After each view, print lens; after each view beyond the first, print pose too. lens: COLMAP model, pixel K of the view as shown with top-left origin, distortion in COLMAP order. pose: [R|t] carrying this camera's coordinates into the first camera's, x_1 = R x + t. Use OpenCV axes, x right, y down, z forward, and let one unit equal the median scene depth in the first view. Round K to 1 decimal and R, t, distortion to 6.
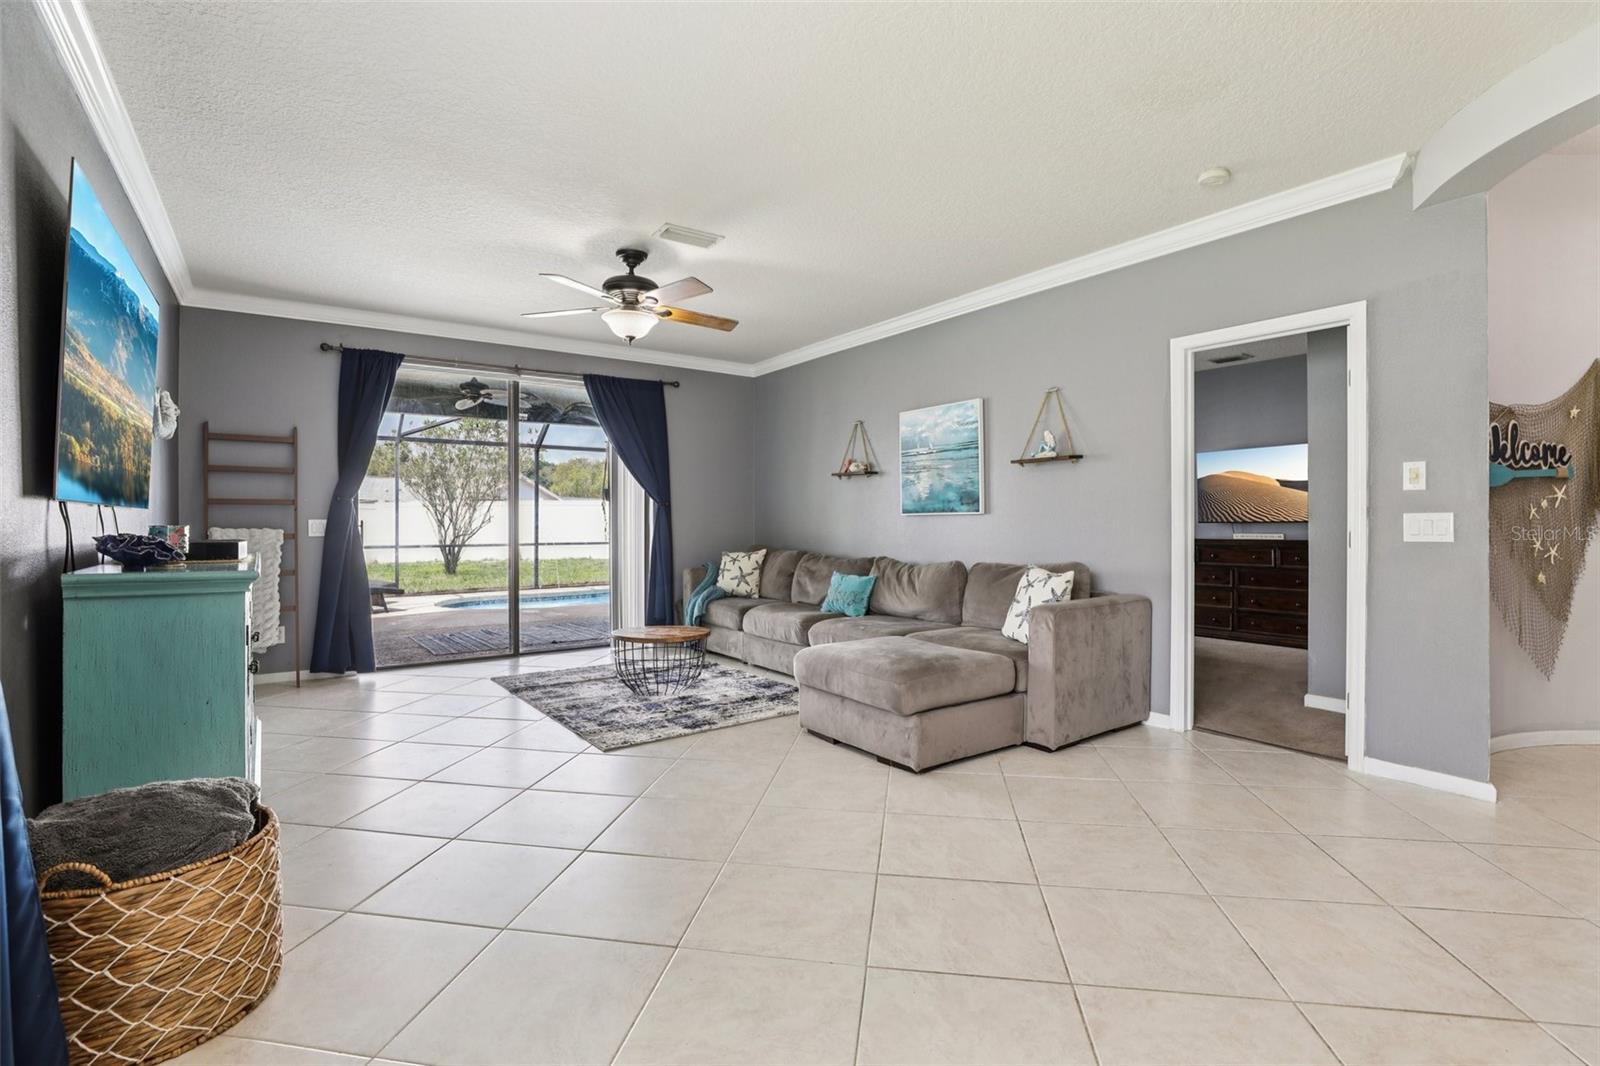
lens RADIAL K [[718.5, 0, 797.7], [0, 718.5, 523.1], [0, 0, 1]] dist [-0.031778, 0.000033]
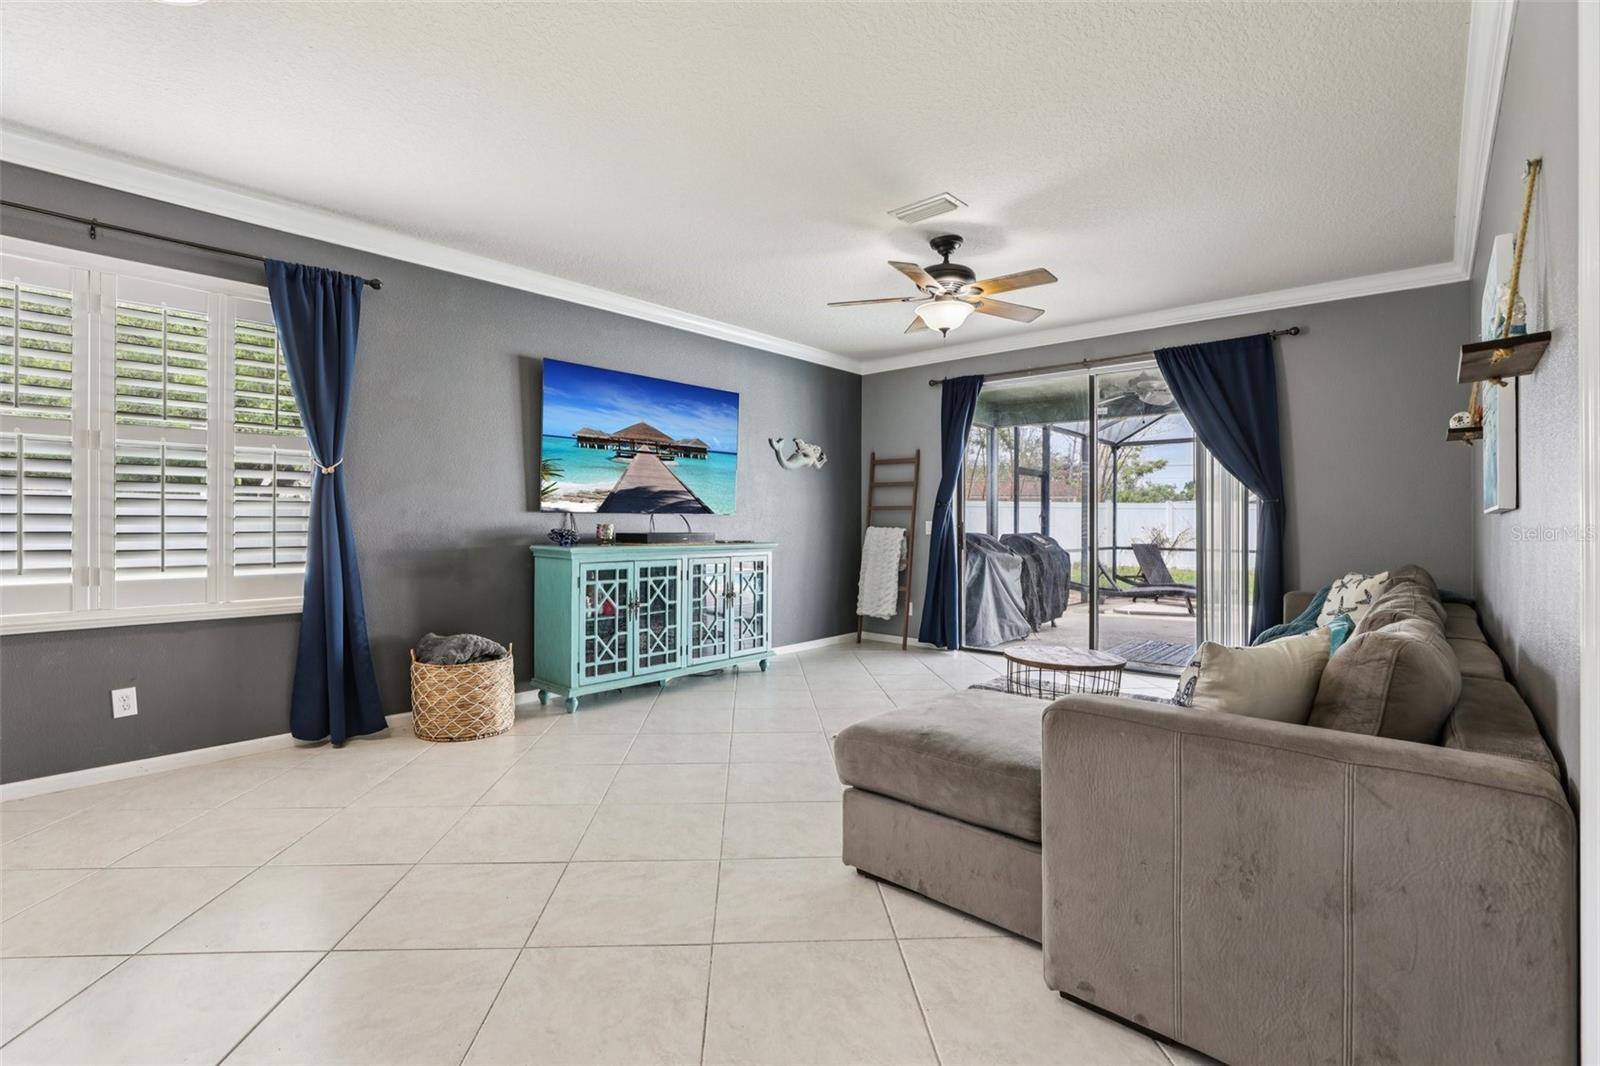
lens RADIAL K [[718.5, 0, 792.1], [0, 718.5, 523.4], [0, 0, 1]] dist [-0.031778, 0.000033]
pose [[0.246207, 0.007085, -0.969191, 0.504486], [-0.005260, 0.999968, 0.005974, -0.007092], [0.969203, 0.003627, 0.246236, 0.455826]]
